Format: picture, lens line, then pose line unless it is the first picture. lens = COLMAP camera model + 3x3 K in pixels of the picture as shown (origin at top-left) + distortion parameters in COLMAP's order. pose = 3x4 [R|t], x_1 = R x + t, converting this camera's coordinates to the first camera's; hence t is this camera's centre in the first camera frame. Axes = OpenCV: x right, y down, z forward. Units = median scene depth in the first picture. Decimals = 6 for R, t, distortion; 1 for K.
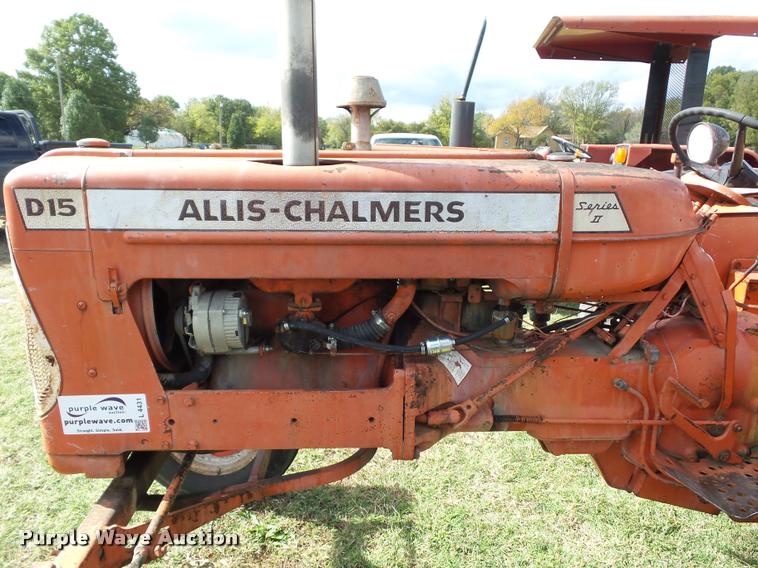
lens RADIAL K [[535.1, 0, 382.8], [0, 535.1, 284.8], [0, 0, 1]] dist [0.005391, -0.005716]
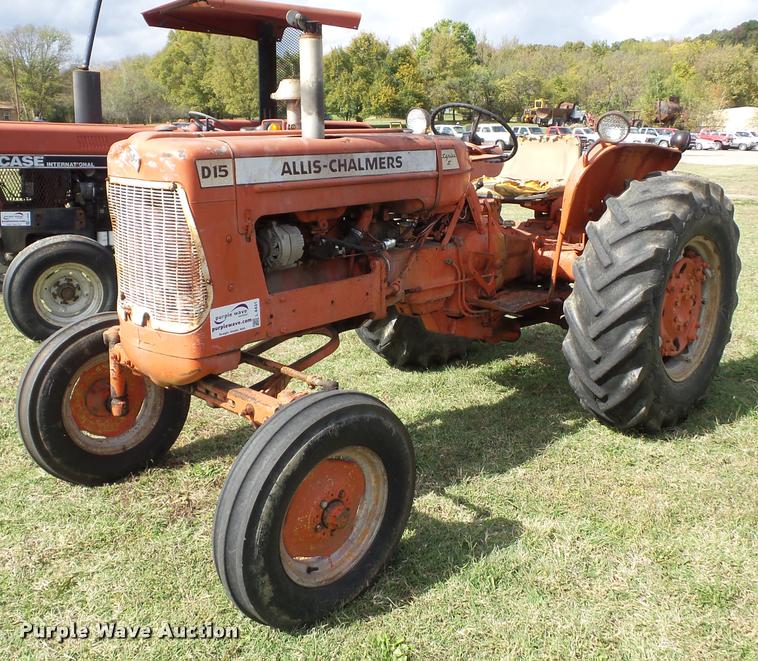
lens RADIAL K [[773.6, 0, 382.8], [0, 773.6, 295.2], [0, 0, 1]] dist [-0.000328, 0.036243]
pose [[0.712844, -0.164922, 0.681655, -1.629898], [0.184170, 0.981866, 0.044960, 0.162985], [-0.676709, 0.093491, 0.730291, -0.758412]]
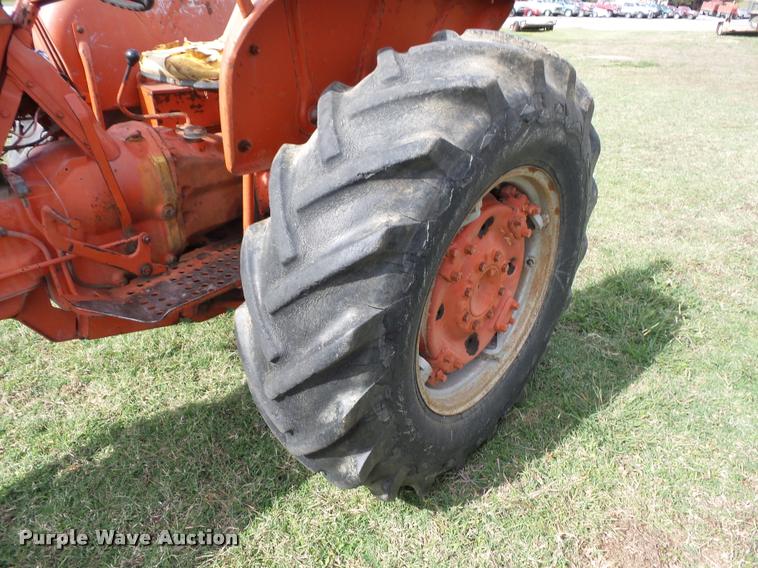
lens RADIAL K [[524.0, 0, 379.1], [0, 524.0, 286.1], [0, 0, 1]] dist [-0.000648, -0.005337]
pose [[0.693427, -0.358334, 0.625104, 0.365976], [0.182616, 0.926642, 0.328611, 0.121785], [-0.697001, -0.113714, 0.707997, -0.005771]]
